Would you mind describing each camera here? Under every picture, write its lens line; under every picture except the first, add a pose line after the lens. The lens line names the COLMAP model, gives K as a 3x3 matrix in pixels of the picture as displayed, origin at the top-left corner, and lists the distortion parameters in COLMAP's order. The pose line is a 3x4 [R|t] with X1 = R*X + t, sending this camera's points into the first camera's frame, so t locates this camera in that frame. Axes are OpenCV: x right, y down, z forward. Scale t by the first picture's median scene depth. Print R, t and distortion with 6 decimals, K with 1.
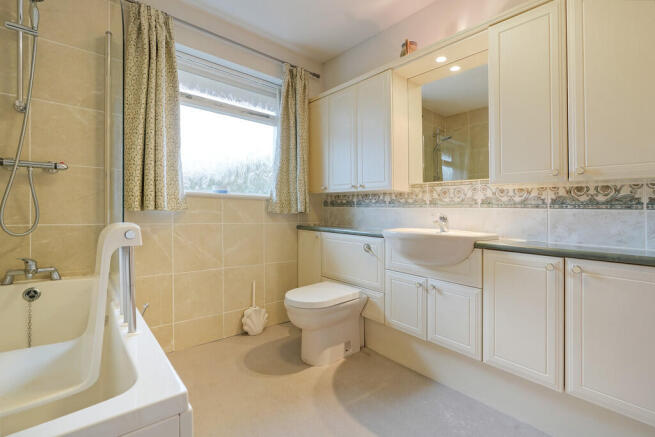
lens RADIAL K [[300.3, 0, 328.1], [0, 300.3, 209.2], [0, 0, 1]] dist [0.000407, -0.000136]
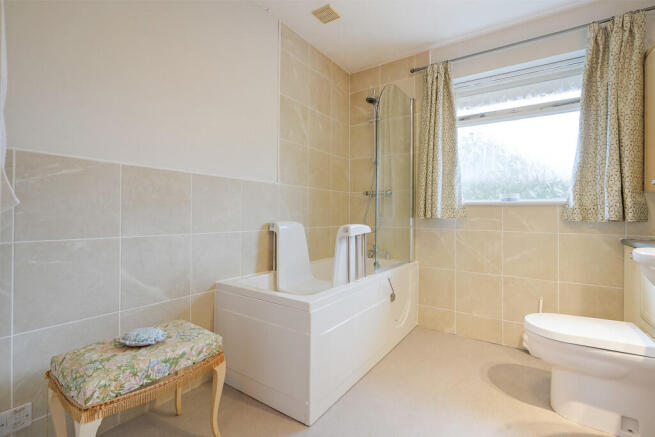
lens RADIAL K [[298.1, 0, 329.6], [0, 298.1, 221.0], [0, 0, 1]] dist [-0.001480, -0.000417]
pose [[0.263909, 0.002823, -0.964543, 0.454800], [-0.000752, 0.999996, 0.002721, 0.011087], [0.964547, 0.000007, 0.263910, 0.176199]]
